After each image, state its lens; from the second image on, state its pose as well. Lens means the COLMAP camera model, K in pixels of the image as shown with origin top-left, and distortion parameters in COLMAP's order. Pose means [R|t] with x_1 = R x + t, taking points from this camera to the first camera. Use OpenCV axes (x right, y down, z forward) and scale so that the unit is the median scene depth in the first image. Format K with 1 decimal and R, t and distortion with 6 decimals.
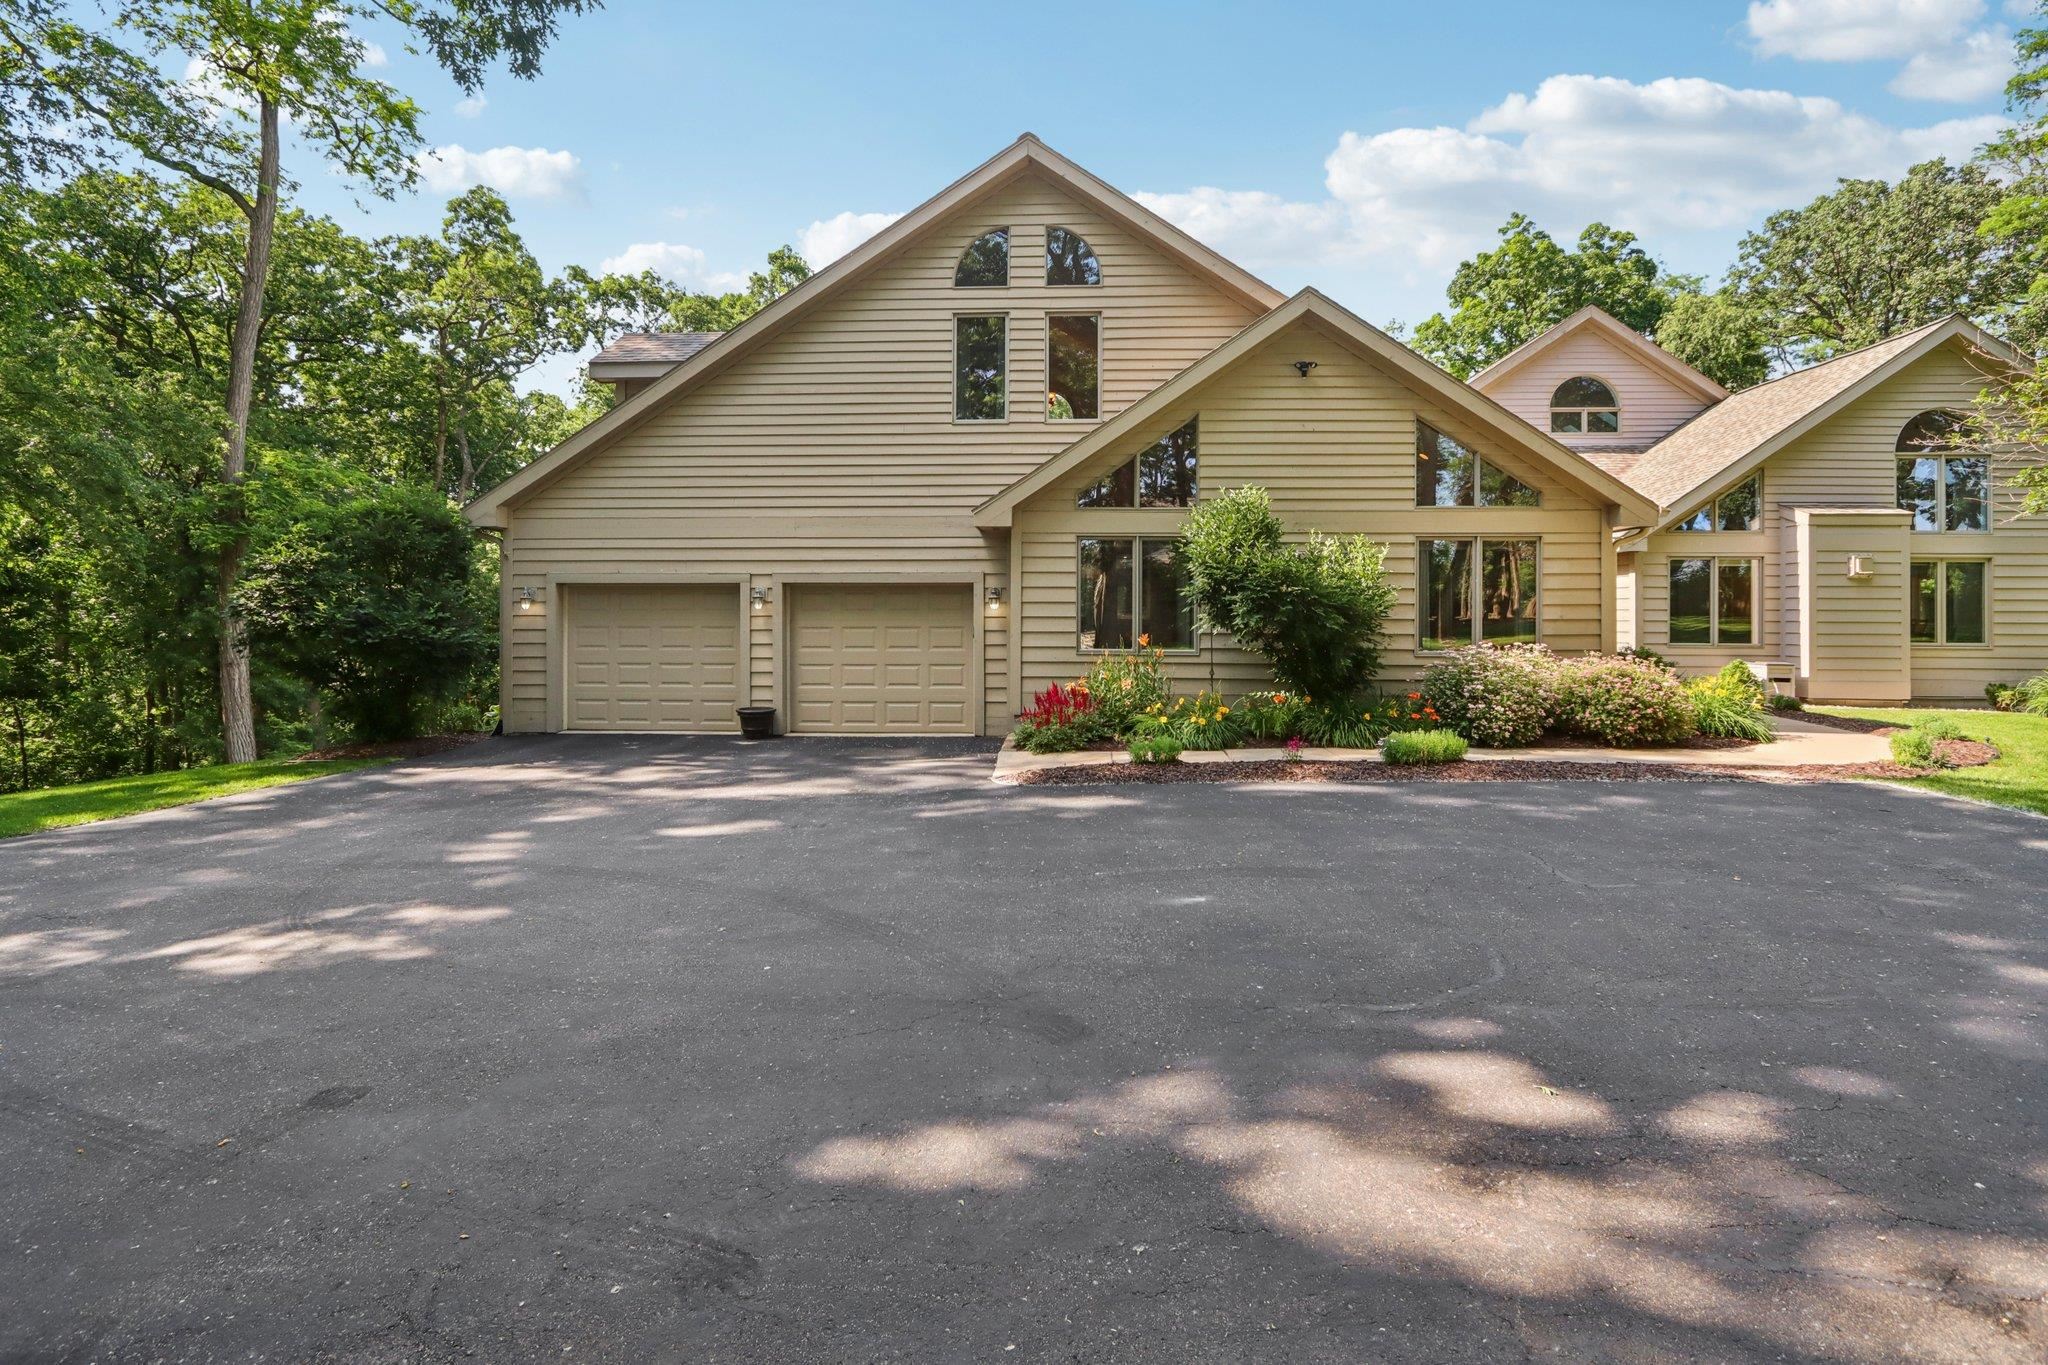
lens RADIAL K [[964.2, 0, 1019.8], [0, 964.2, 682.6], [0, 0, 1]] dist [-0.010993, 0.003525]
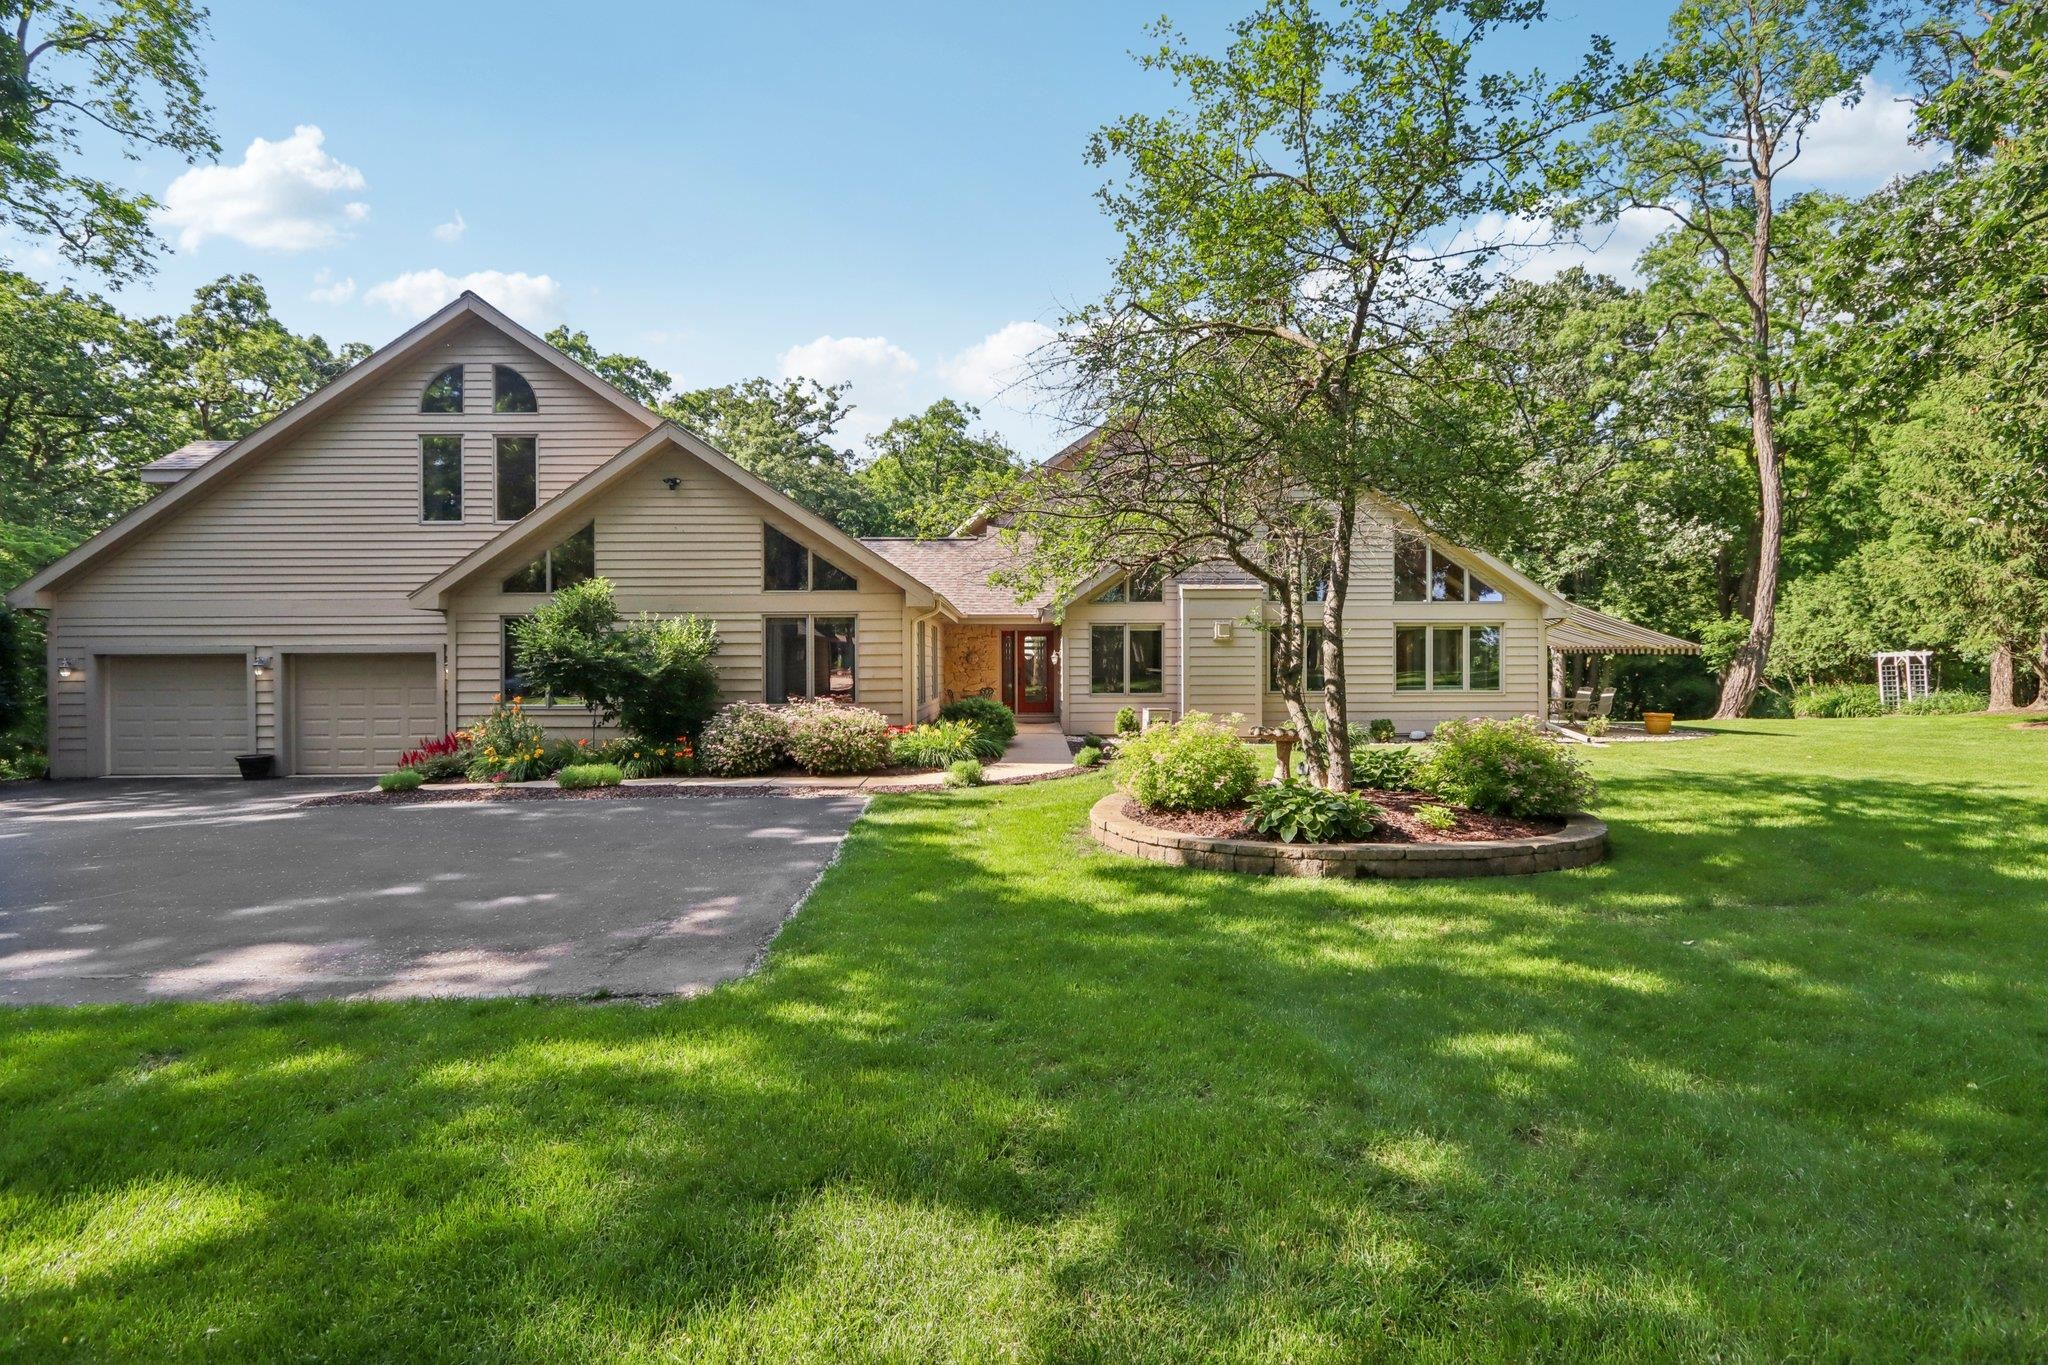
lens RADIAL K [[964.2, 0, 1111.6], [0, 964.2, 737.3], [0, 0, 1]] dist [-0.010993, 0.003525]
pose [[0.997800, -0.011996, 0.065199, 0.736010], [0.011504, 0.999903, 0.007915, 0.006499], [-0.065288, -0.007147, 0.997841, -0.292413]]
